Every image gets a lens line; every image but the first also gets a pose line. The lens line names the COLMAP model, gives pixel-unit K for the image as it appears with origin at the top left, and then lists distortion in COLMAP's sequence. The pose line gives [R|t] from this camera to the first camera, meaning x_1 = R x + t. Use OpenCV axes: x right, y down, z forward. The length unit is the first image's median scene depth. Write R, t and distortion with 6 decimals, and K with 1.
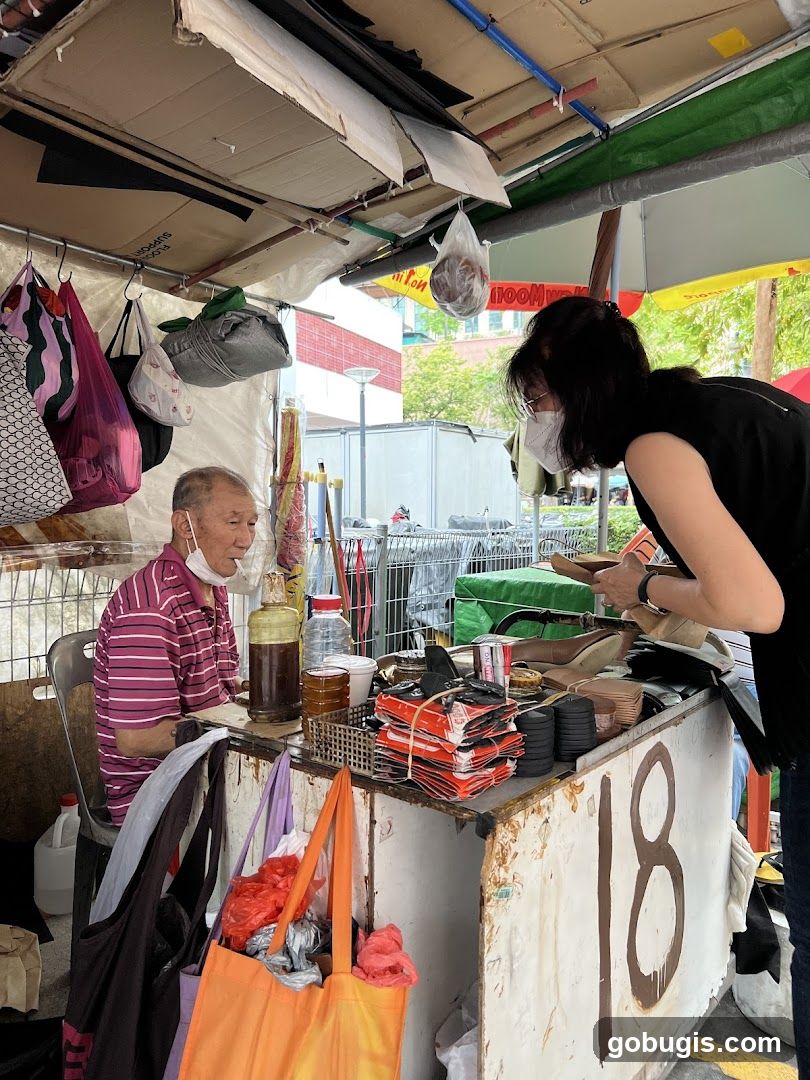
lens RADIAL K [[819.7, 0, 406.3], [0, 819.7, 558.2], [0, 0, 1]] dist [0.045169, -0.055729]
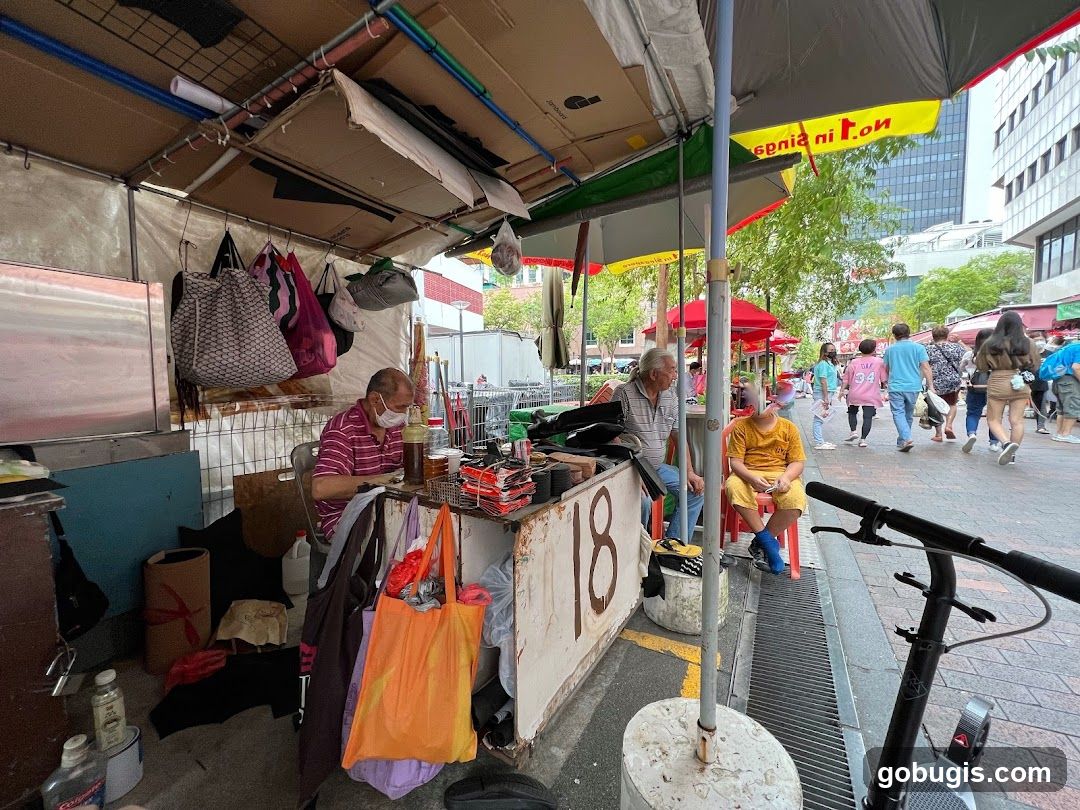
lens RADIAL K [[434.3, 0, 540.9], [0, 434.3, 411.2], [0, 0, 1]] dist [0.001070, 0.000079]
pose [[0.992324, -0.019261, 0.122156, 0.016757], [0.016955, 0.999658, 0.019886, 0.009044], [-0.122497, -0.017662, 0.992312, -0.037198]]
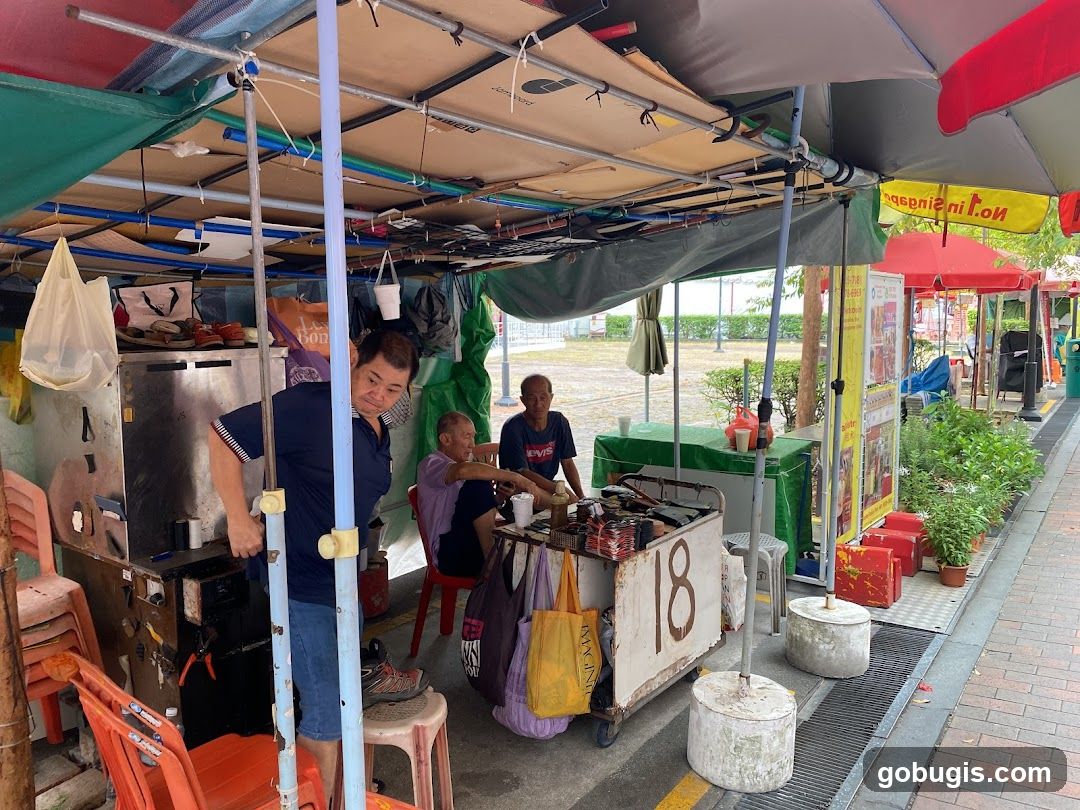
lens RADIAL K [[819.7, 0, 511.5], [0, 819.7, 397.8], [0, 0, 1]] dist [0.045169, -0.055729]
pose [[0.999900, -0.011445, -0.008268, -0.139809], [0.011814, 0.998870, 0.046031, -0.241206], [0.007732, -0.046124, 0.998906, -1.100216]]
